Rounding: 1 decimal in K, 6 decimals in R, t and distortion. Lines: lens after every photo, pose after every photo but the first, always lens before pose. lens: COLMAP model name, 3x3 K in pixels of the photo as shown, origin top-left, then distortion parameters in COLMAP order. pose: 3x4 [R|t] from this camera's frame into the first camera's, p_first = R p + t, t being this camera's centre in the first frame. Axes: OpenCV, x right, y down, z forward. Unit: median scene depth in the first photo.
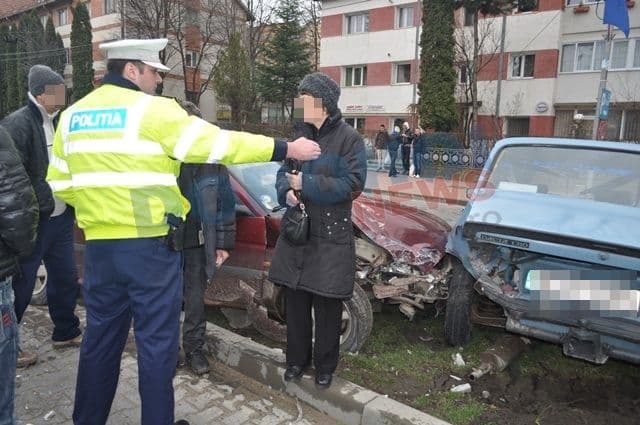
lens RADIAL K [[496.2, 0, 320.0], [0, 496.2, 212.5], [0, 0, 1]] dist [-0.009413, -0.001636]
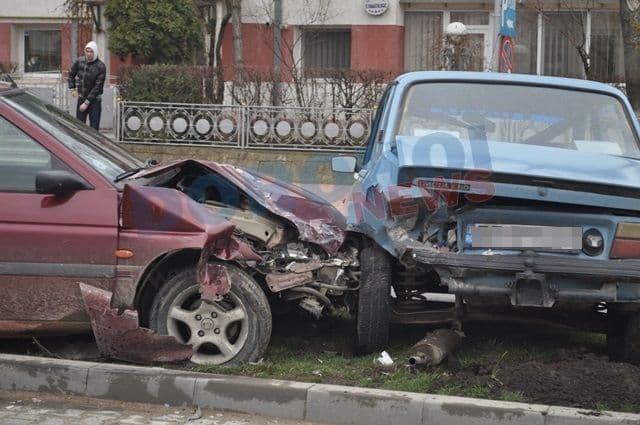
lens RADIAL K [[1456.9, 0, 320.0], [0, 1456.9, 212.5], [0, 0, 1]] dist [-0.023672, -0.143730]
pose [[0.922933, -0.046295, 0.382166, -0.095242], [0.068958, 0.996567, -0.045811, 0.023993], [-0.378733, 0.068634, 0.922958, -0.151491]]
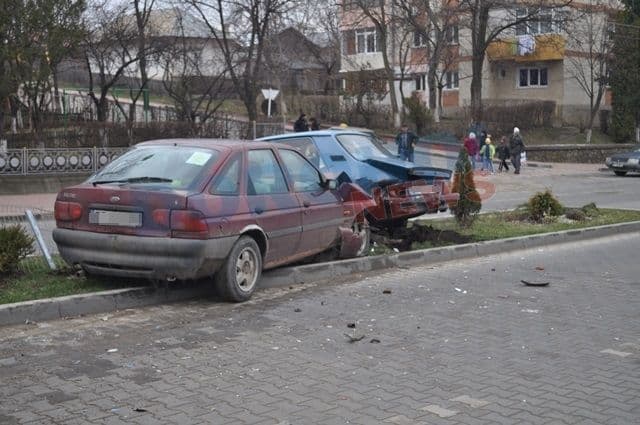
lens RADIAL K [[911.4, 0, 320.0], [0, 911.4, 212.5], [0, 0, 1]] dist [-0.010470, 0.013457]
pose [[0.120784, -0.127304, 0.984482, -0.465627], [0.164486, 0.980600, 0.106622, -0.034937], [-0.978956, 0.149056, 0.139380, 0.099931]]
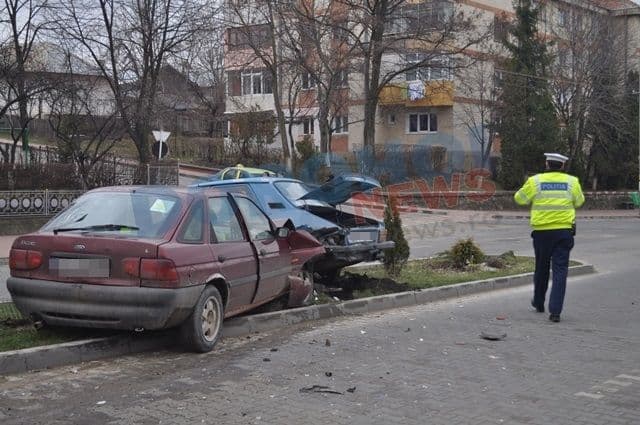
lens RADIAL K [[956.5, 0, 320.0], [0, 956.5, 212.5], [0, 0, 1]] dist [-0.011204, -0.013043]
pose [[-0.013920, -0.078242, 0.996837, -0.486095], [0.148690, 0.985688, 0.079444, -0.043486], [-0.988786, 0.149326, -0.002087, 0.135240]]
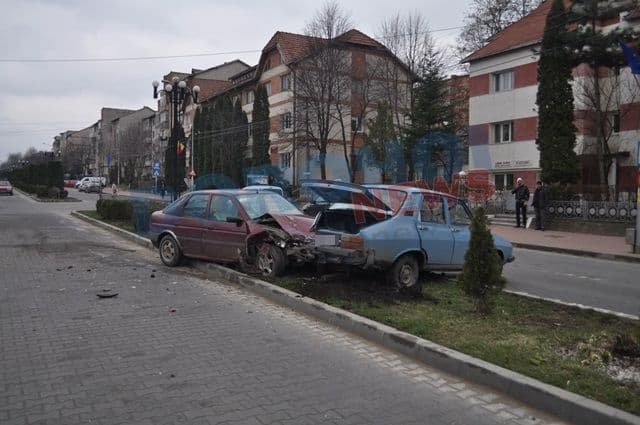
lens RADIAL K [[575.0, 0, 320.0], [0, 575.0, 212.5], [0, 0, 1]] dist [-0.006955, -0.002464]
pose [[0.931172, -0.015486, -0.364251, 0.187416], [-0.031354, 0.991994, -0.122327, 0.045153], [0.363230, 0.125328, 0.923232, -0.220100]]
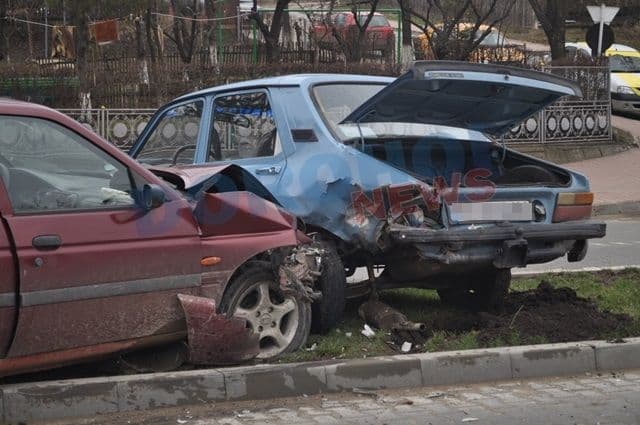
lens RADIAL K [[1456.9, 0, 320.0], [0, 1456.9, 212.5], [0, 0, 1]] dist [-0.023672, -0.143730]
pose [[0.456795, -0.117063, 0.881836, -0.283713], [0.156485, 0.986420, 0.049886, -0.006803], [-0.875700, 0.115206, 0.468911, -0.020558]]
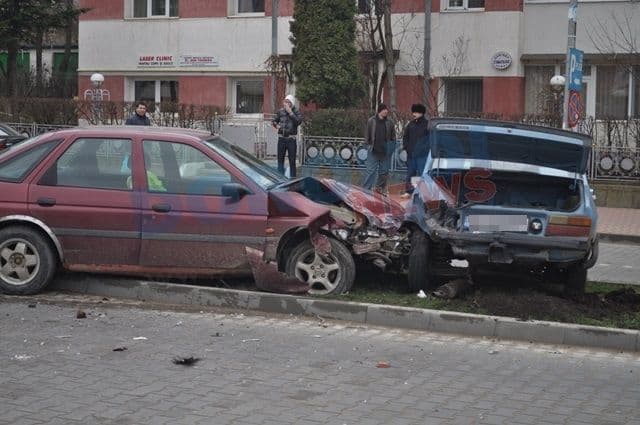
lens RADIAL K [[1240.8, 0, 320.0], [0, 1240.8, 212.5], [0, 0, 1]] dist [-0.010494, -0.062727]
pose [[0.967307, -0.033696, 0.251360, -0.114904], [0.051462, 0.996594, -0.064443, 0.039897], [-0.248332, 0.075271, 0.965746, -0.305038]]
